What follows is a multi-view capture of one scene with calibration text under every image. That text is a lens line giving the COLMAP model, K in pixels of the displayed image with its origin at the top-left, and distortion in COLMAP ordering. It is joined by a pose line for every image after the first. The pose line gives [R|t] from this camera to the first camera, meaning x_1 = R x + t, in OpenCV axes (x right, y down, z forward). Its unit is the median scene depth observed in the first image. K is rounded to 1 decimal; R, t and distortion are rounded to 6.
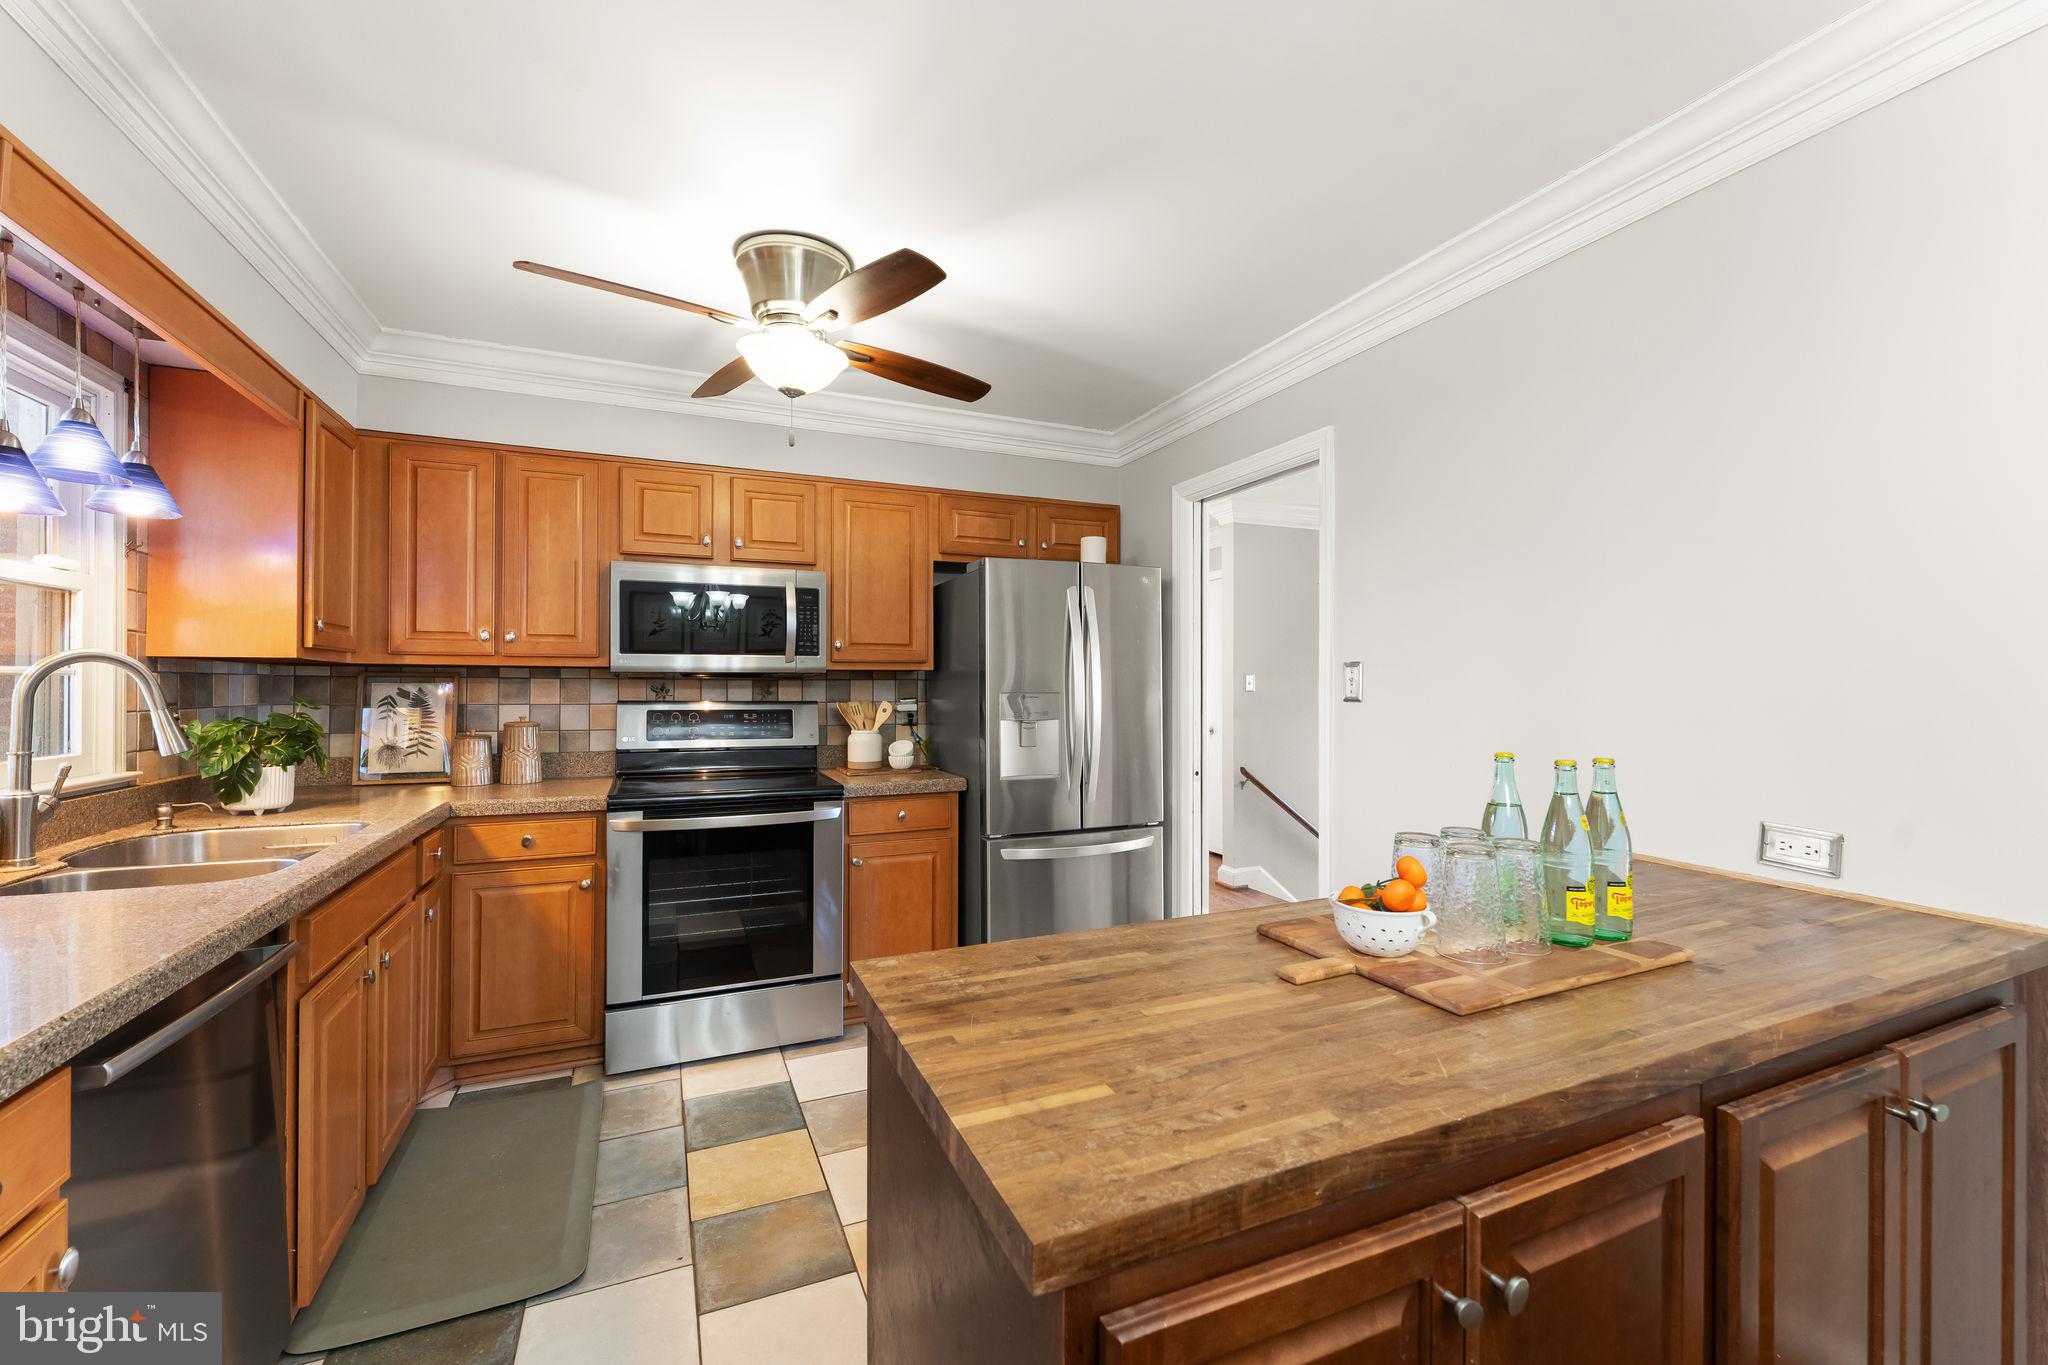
lens RADIAL K [[838.2, 0, 1026.7], [0, 838.2, 674.2], [0, 0, 1]] dist [-0.001810, -0.000260]
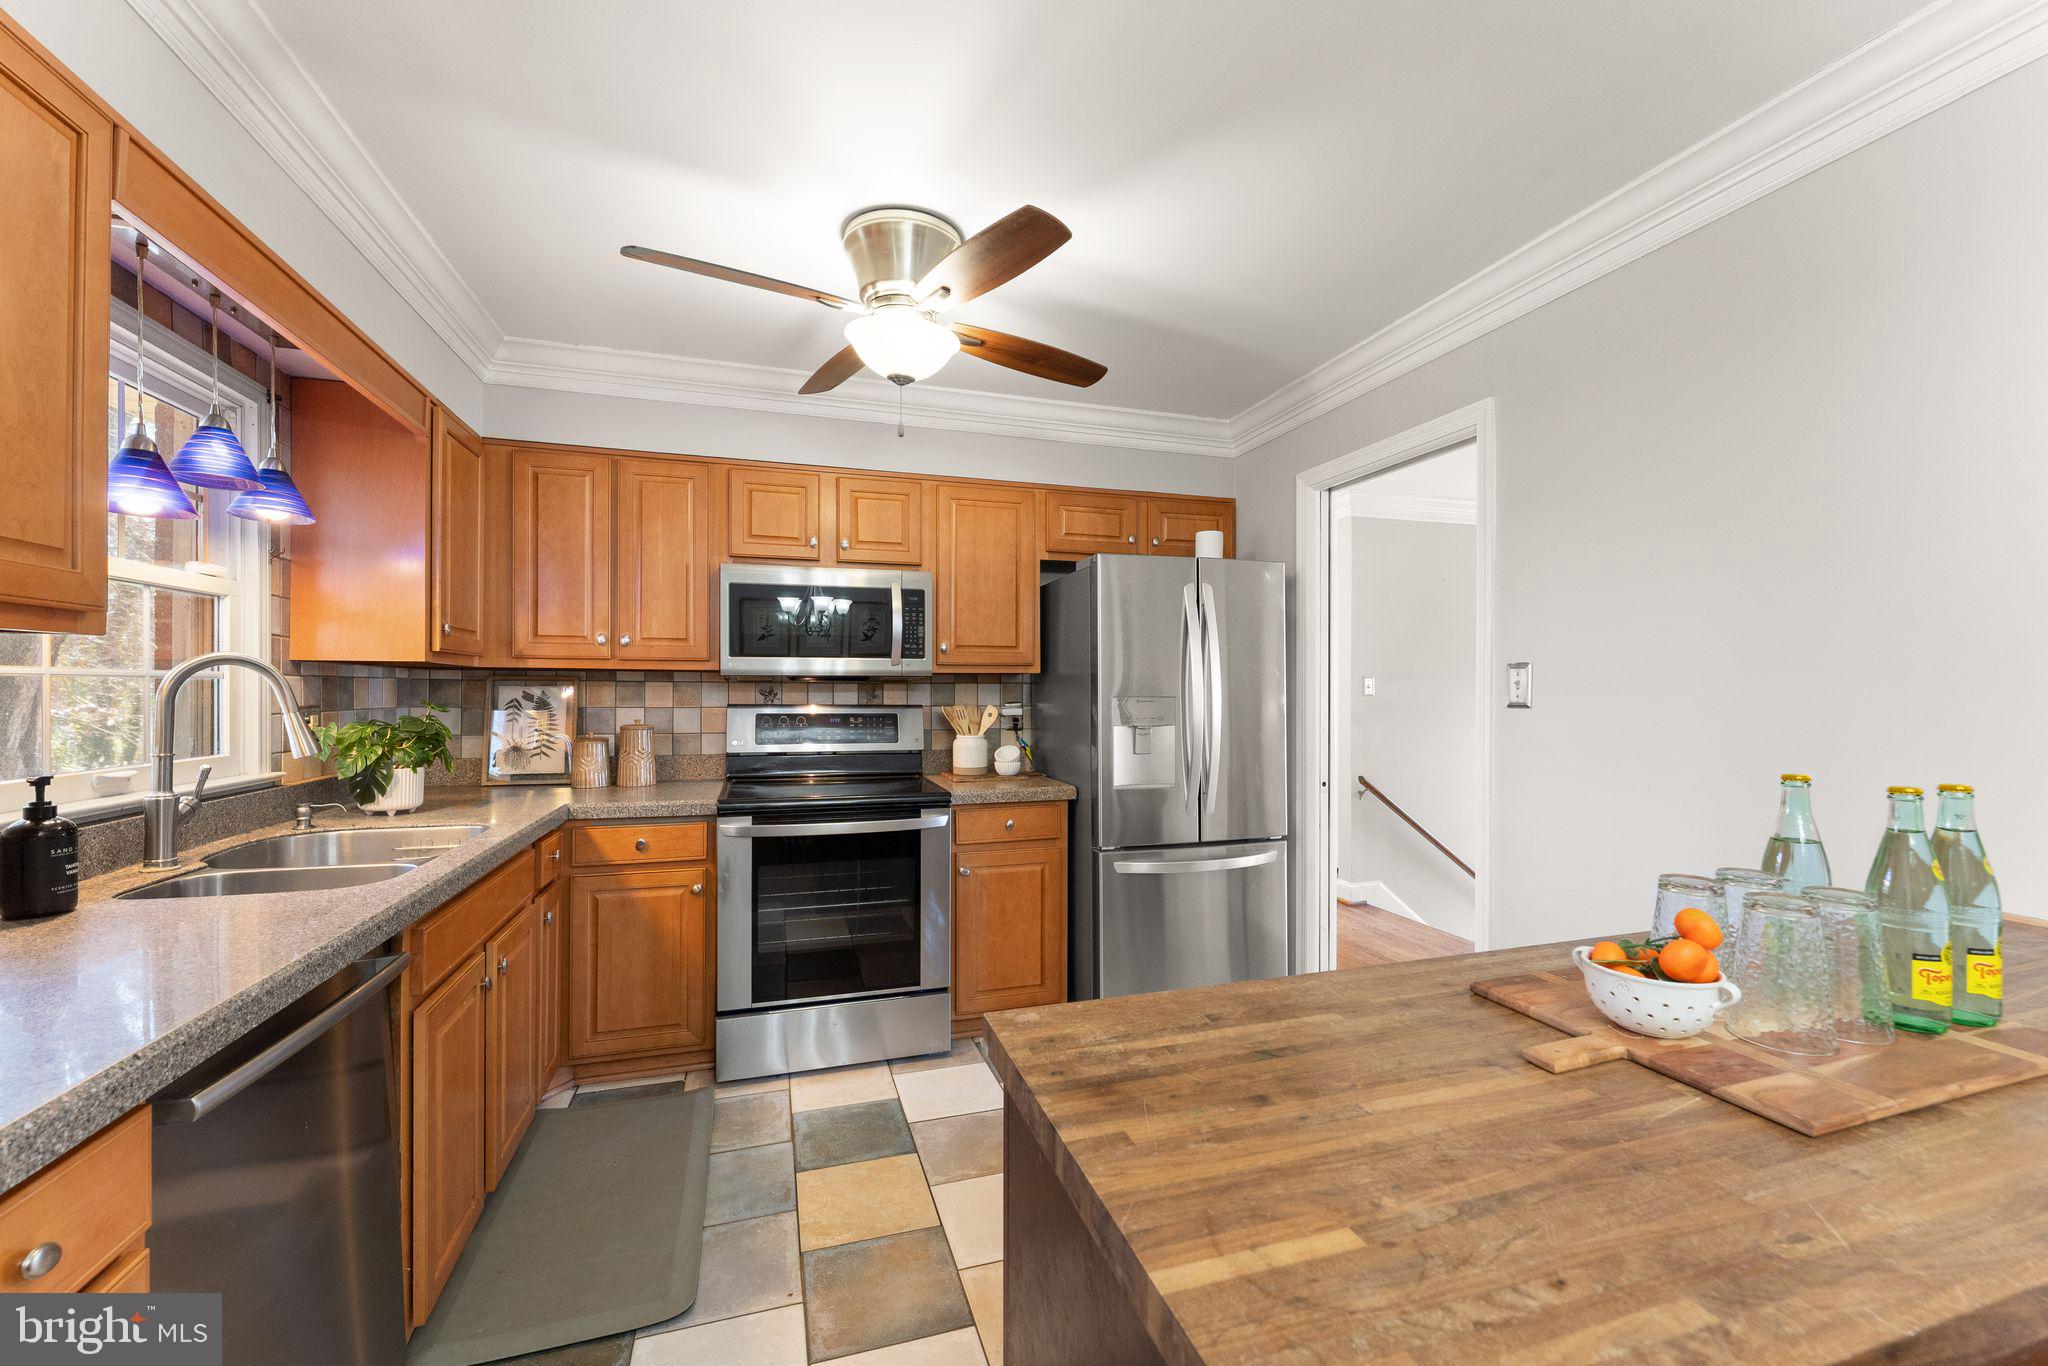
lens RADIAL K [[824.0, 0, 1024.0], [0, 824.0, 683.0], [0, 0, 1]] dist [-0.001426, -0.000276]
pose [[0.993840, -0.000079, -0.110823, -0.037019], [0.000739, 0.999982, 0.005915, 0.001275], [0.110821, -0.005960, 0.993823, 0.083469]]
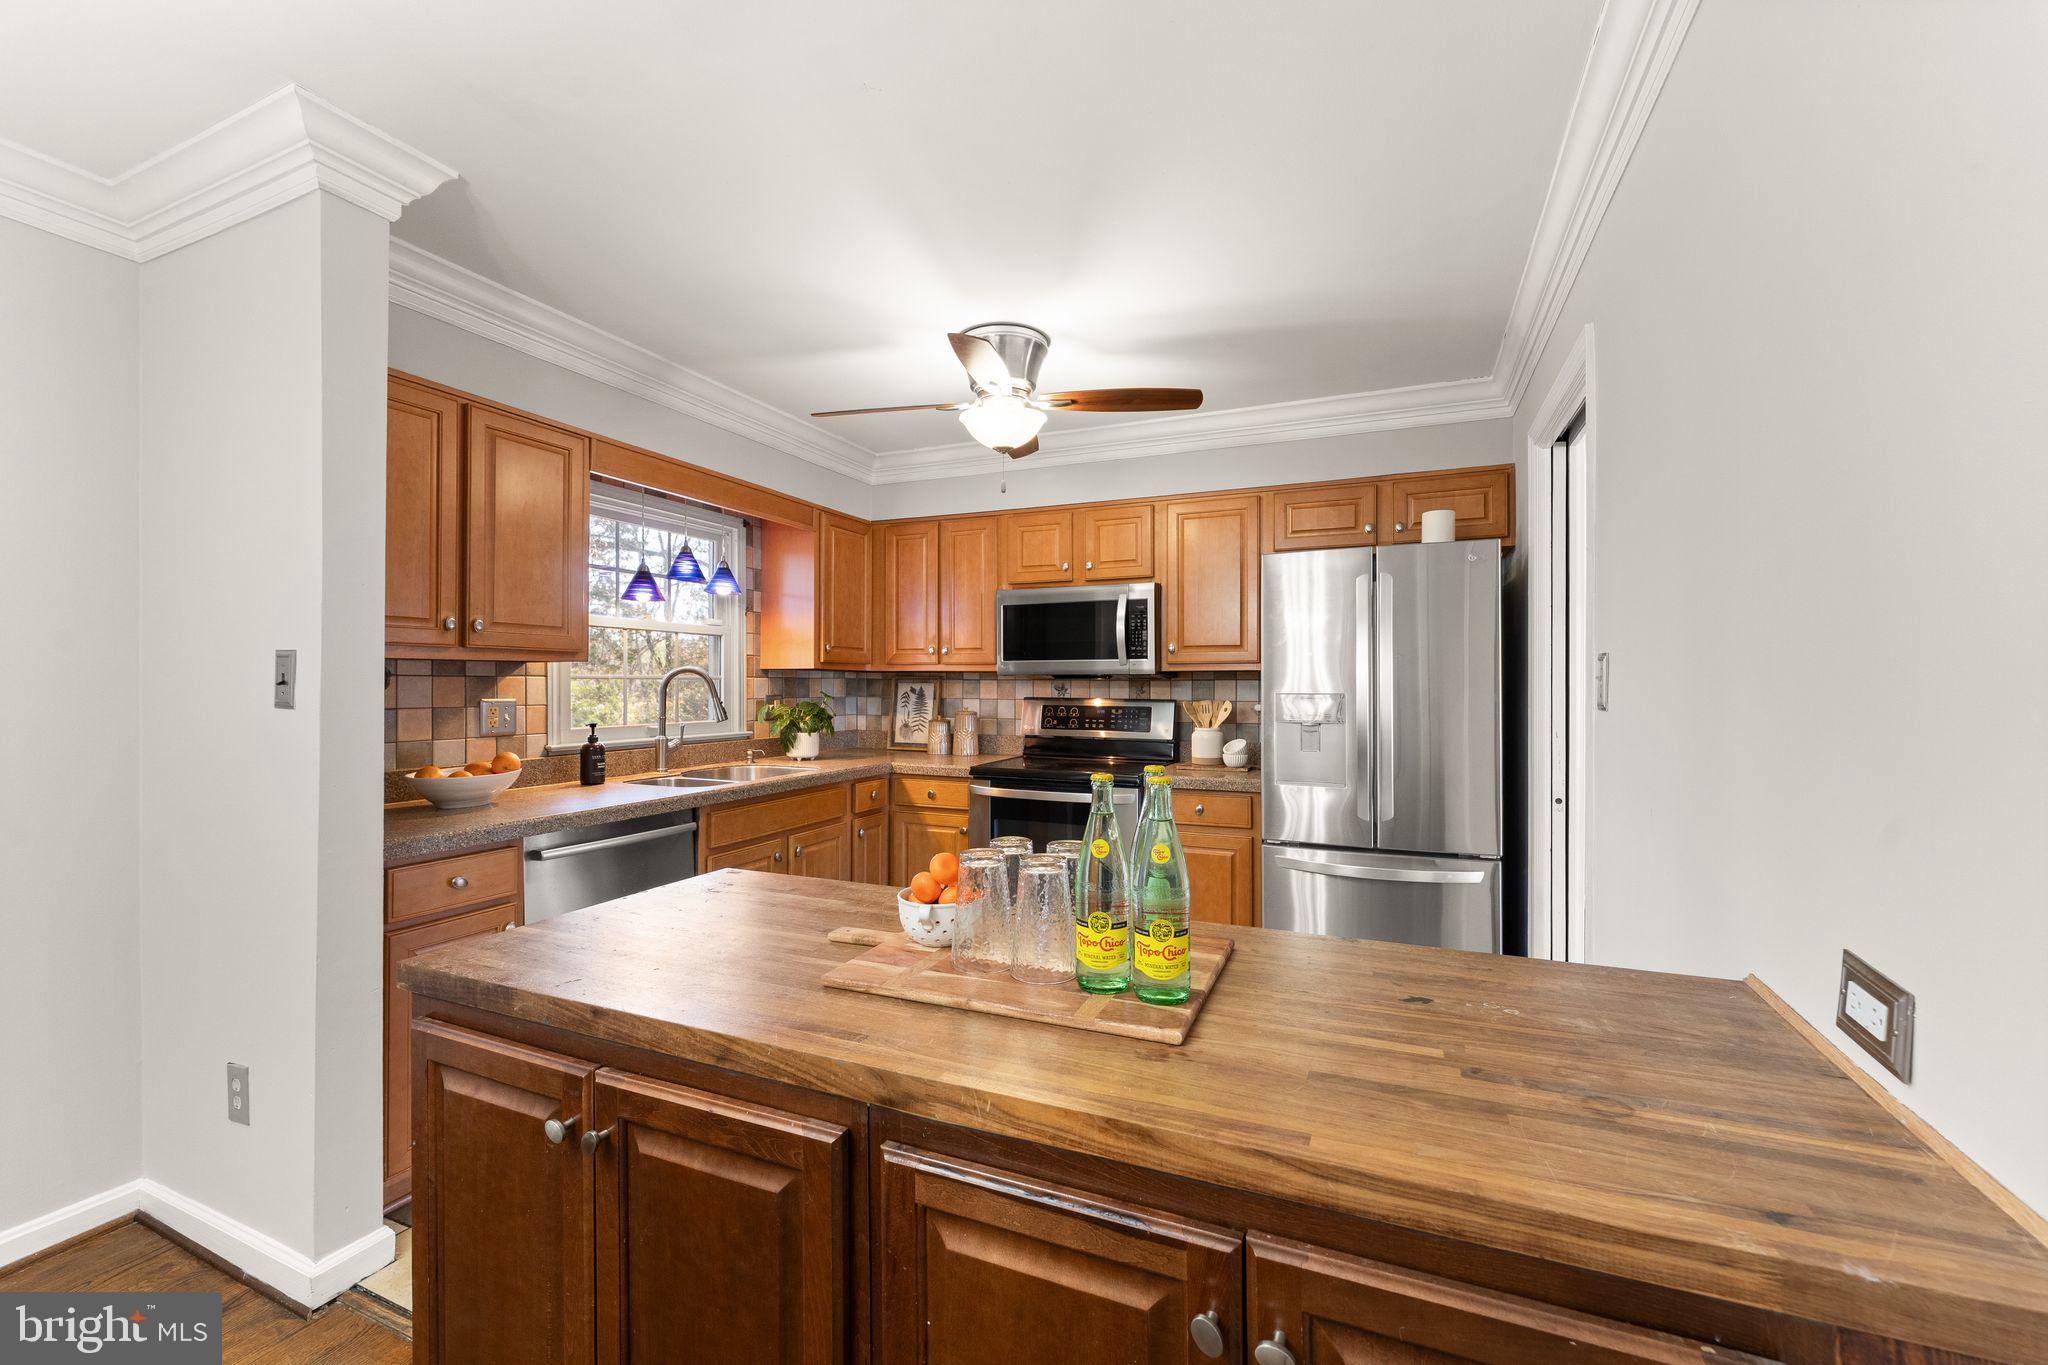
lens RADIAL K [[824.0, 0, 1024.0], [0, 824.0, 682.5], [0, 0, 1]] dist [-0.001426, -0.000276]
pose [[0.677088, -0.000544, -0.735902, 0.606912], [0.009057, 0.999930, 0.007594, -0.000374], [0.735847, -0.011807, 0.677045, 0.186358]]
